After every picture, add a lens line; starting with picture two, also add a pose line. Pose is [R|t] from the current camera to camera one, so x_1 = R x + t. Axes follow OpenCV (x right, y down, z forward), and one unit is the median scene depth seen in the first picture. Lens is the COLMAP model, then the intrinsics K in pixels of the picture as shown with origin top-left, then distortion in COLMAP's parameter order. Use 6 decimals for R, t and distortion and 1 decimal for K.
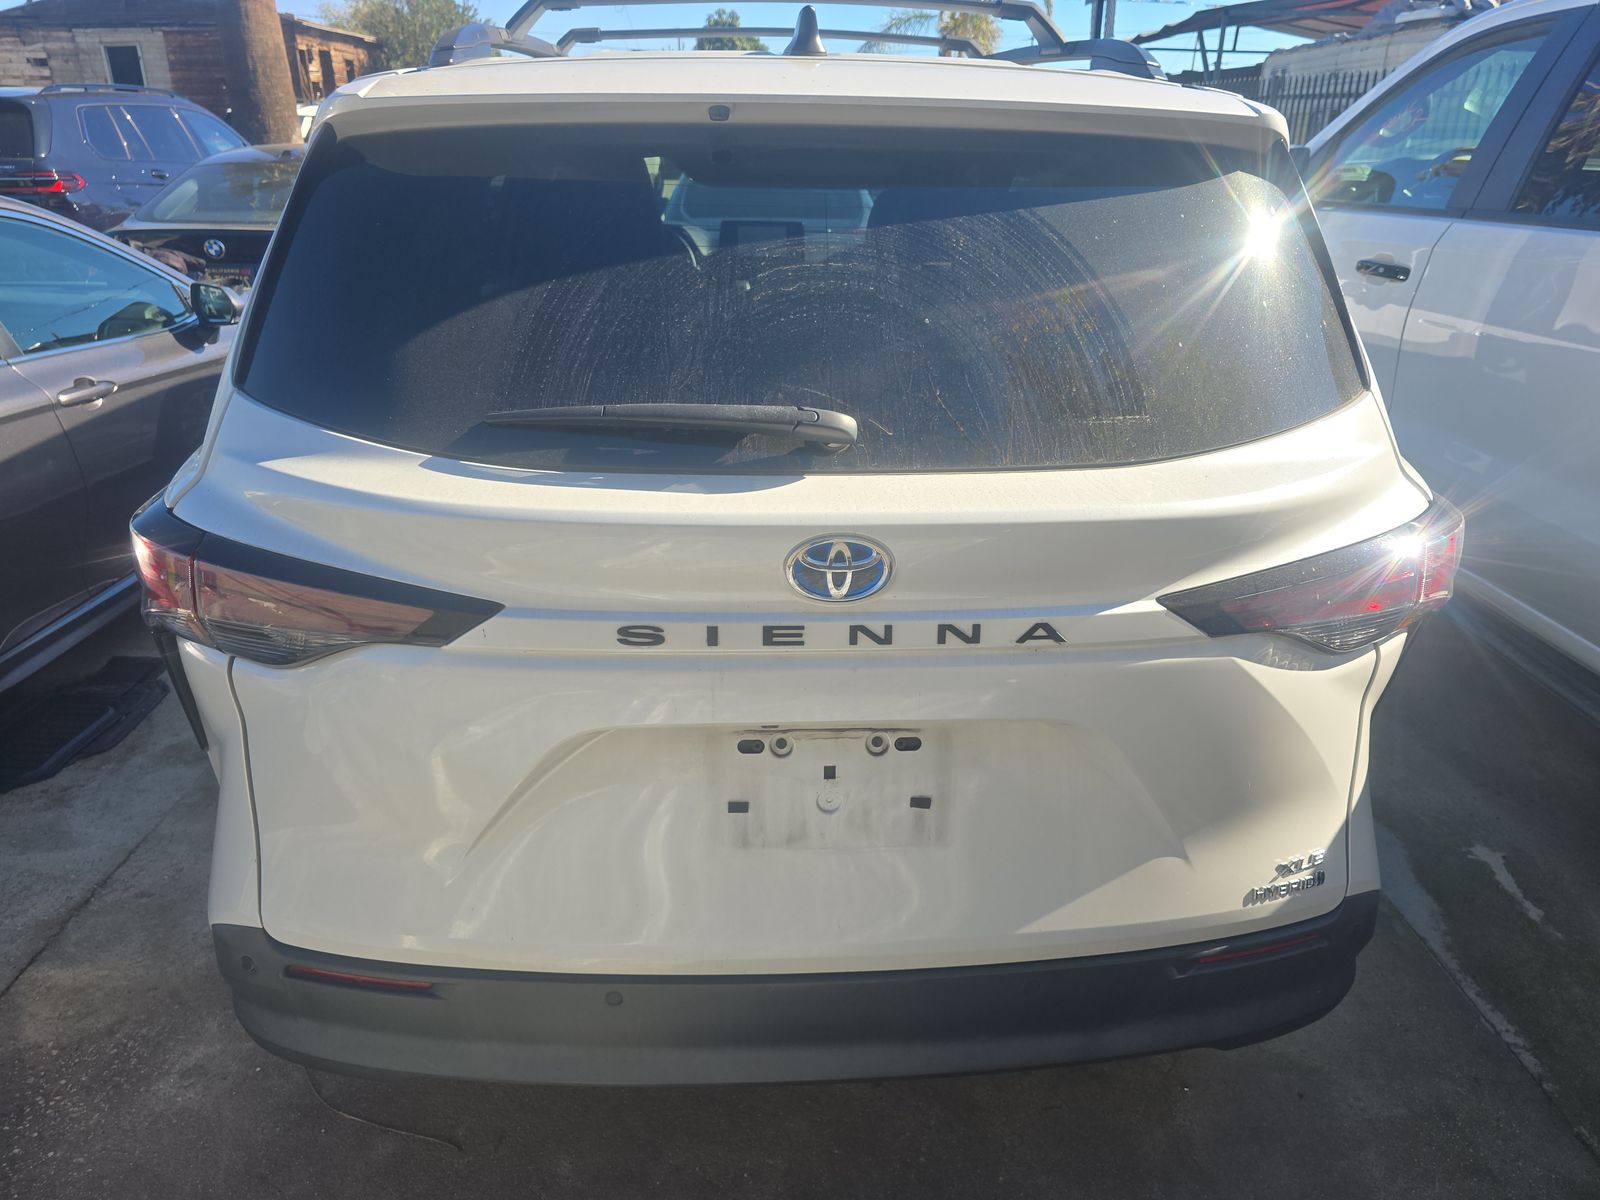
lens RADIAL K [[1089.5, 0, 790.3], [0, 1089.5, 594.2], [0, 0, 1]] dist [0.018005, -0.016304]
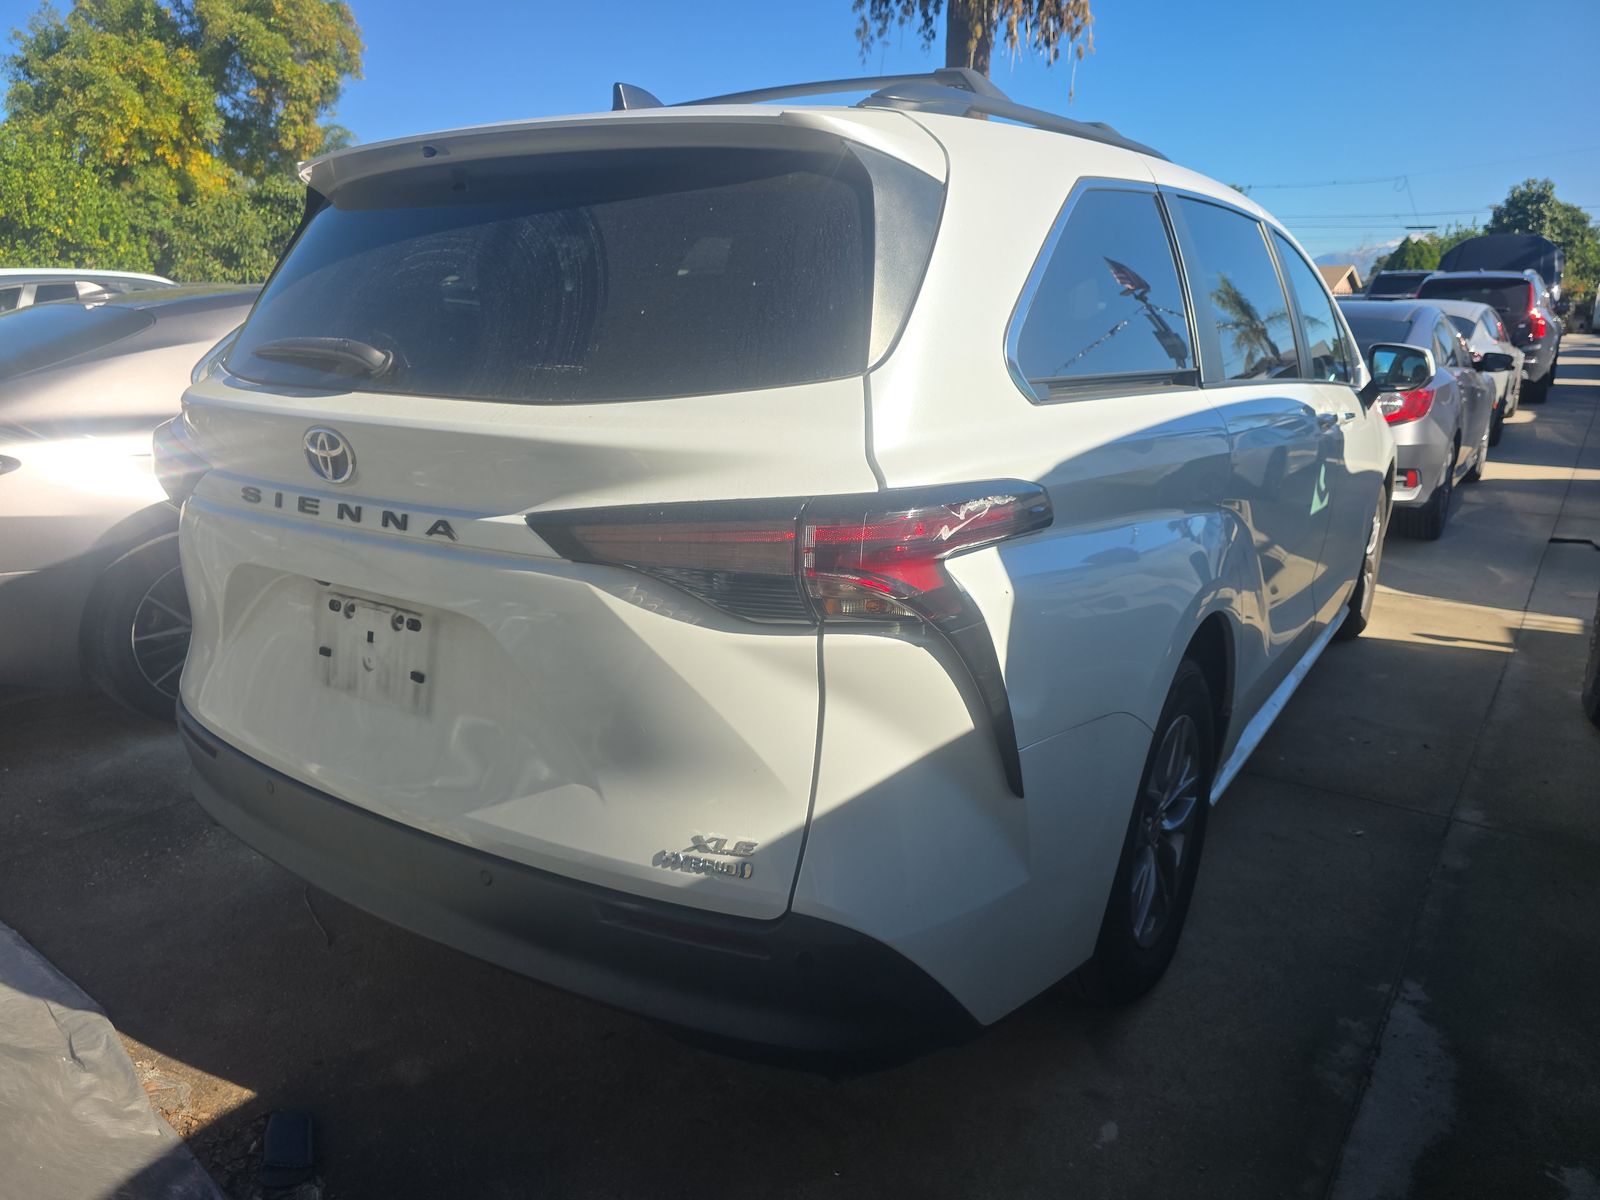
lens RADIAL K [[1089.5, 0, 793.4], [0, 1089.5, 612.5], [0, 0, 1]] dist [0.018005, -0.016304]
pose [[0.790368, 0.146322, -0.594902, 1.182192], [-0.228885, 0.971268, -0.065196, 0.107075], [0.568269, 0.187693, 0.801150, 0.257229]]
